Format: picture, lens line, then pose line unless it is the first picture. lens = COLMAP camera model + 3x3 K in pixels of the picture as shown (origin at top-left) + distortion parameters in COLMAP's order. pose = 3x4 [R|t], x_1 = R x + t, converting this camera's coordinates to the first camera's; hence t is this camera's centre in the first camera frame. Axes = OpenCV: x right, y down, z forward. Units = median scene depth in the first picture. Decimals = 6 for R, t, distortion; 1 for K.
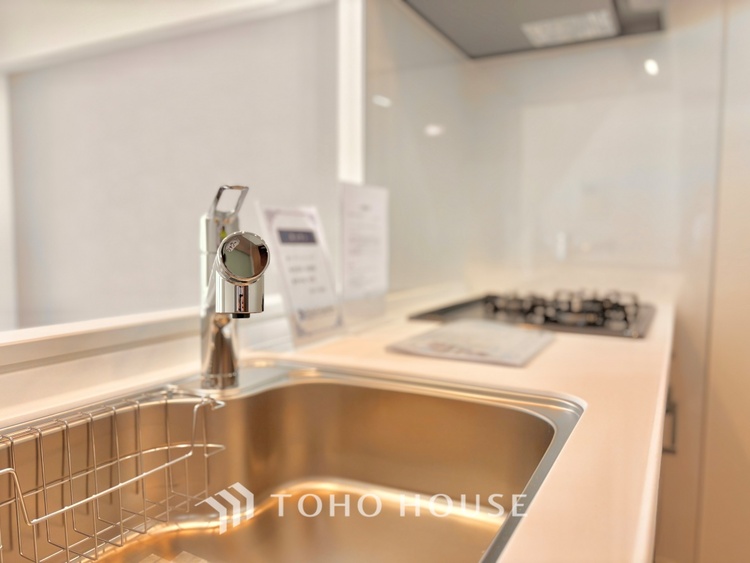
lens RADIAL K [[573.9, 0, 375.0], [0, 573.9, 281.5], [0, 0, 1]] dist [-0.001896, -0.000501]
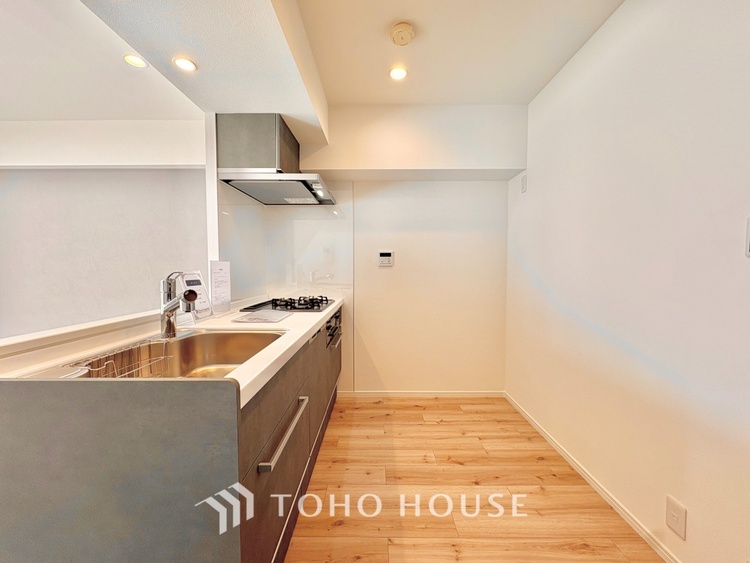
lens RADIAL K [[298.5, 0, 375.0], [0, 298.5, 281.5], [0, 0, 1]] dist [0.001721, -0.000088]
pose [[0.887821, -0.027134, 0.459388, -0.022780], [0.038793, 0.999120, -0.015958, -0.030056], [-0.458551, 0.031989, 0.888092, -0.652261]]
